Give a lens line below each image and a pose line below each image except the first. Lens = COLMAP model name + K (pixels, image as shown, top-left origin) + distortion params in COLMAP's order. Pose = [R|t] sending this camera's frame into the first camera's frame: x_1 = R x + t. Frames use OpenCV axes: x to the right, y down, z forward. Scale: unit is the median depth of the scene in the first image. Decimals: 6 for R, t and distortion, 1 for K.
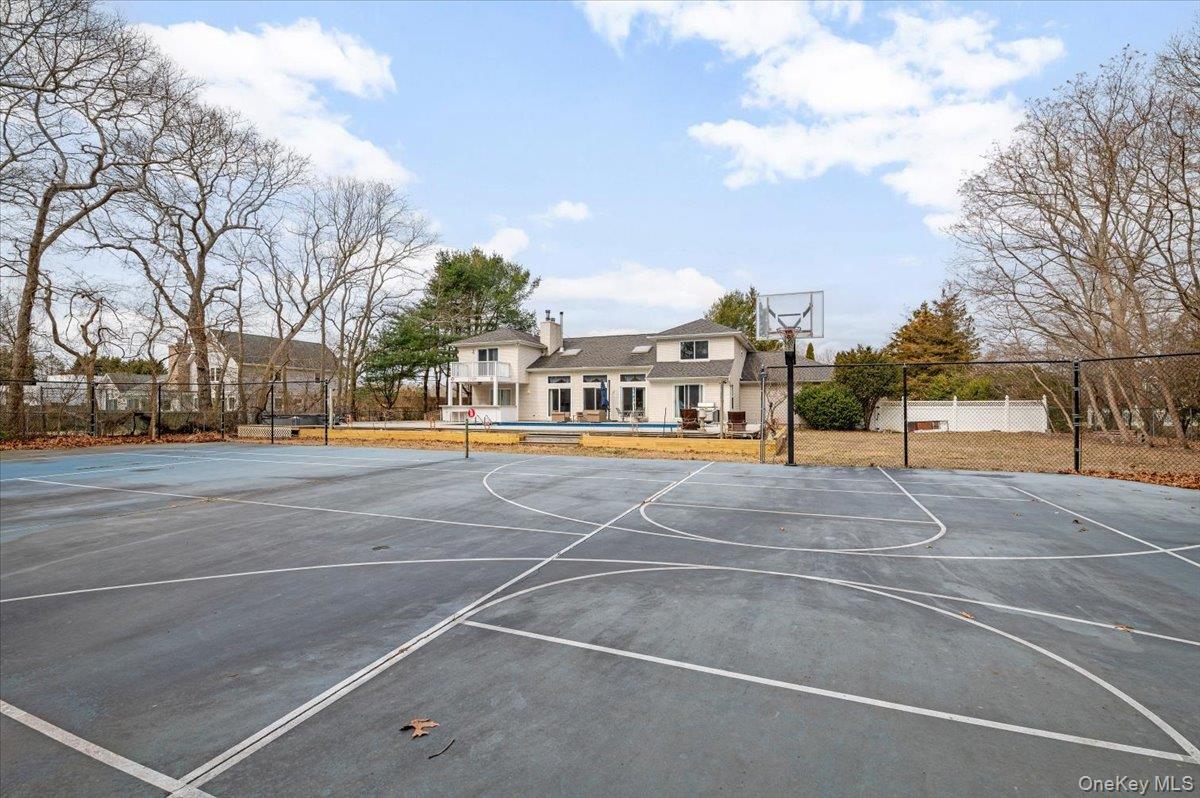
lens RADIAL K [[499.3, 0, 600.0], [0, 499.3, 399.0], [0, 0, 1]] dist [0.001415, -0.000068]
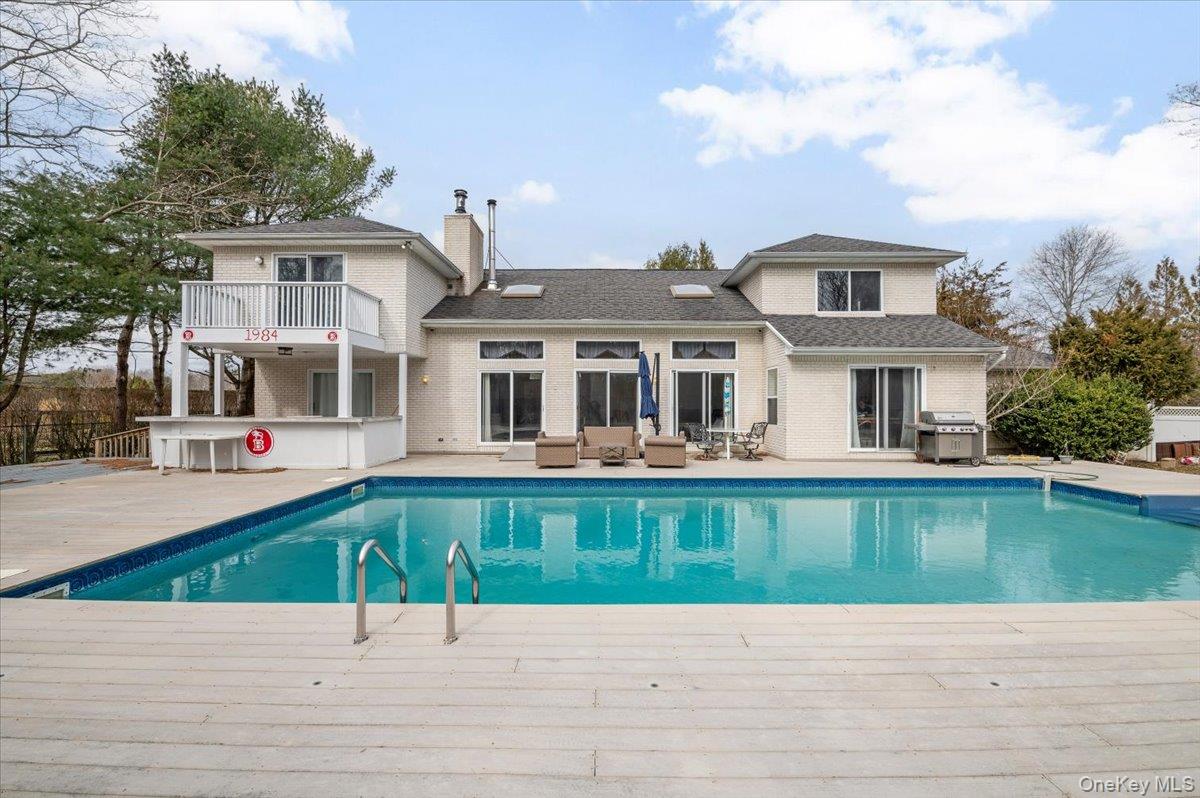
lens RADIAL K [[502.9, 0, 593.7], [0, 502.9, 404.1], [0, 0, 1]] dist [-0.004709, -0.000421]
pose [[0.933098, 0.000020, 0.359622, -0.166675], [-0.008143, 0.999745, 0.021074, -0.004446], [-0.359530, -0.022593, 0.932860, 0.601390]]
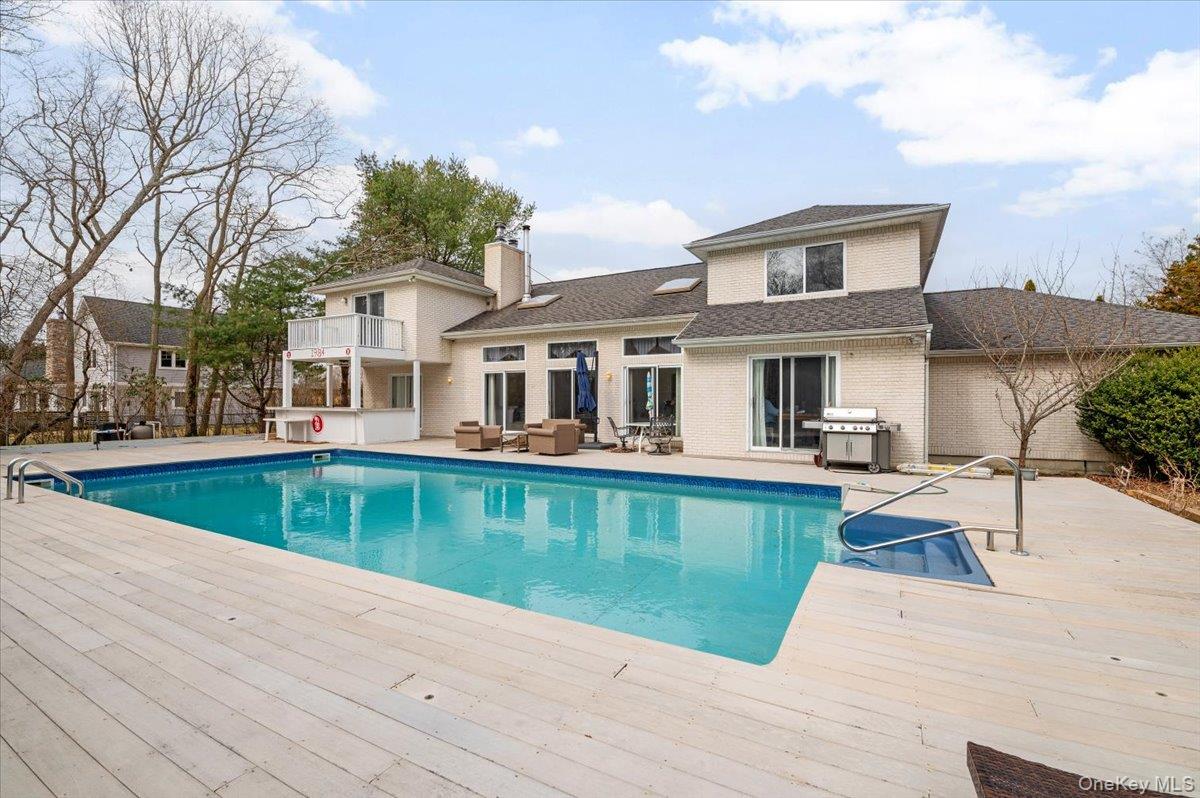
lens RADIAL K [[515.1, 0, 600.7], [0, 515.1, 397.5], [0, 0, 1]] dist [0.005133, -0.000012]
pose [[0.991330, -0.000669, -0.131392, 0.076325], [0.002721, 0.999877, 0.015436, -0.004334], [0.131365, -0.015659, 0.991210, 0.523604]]
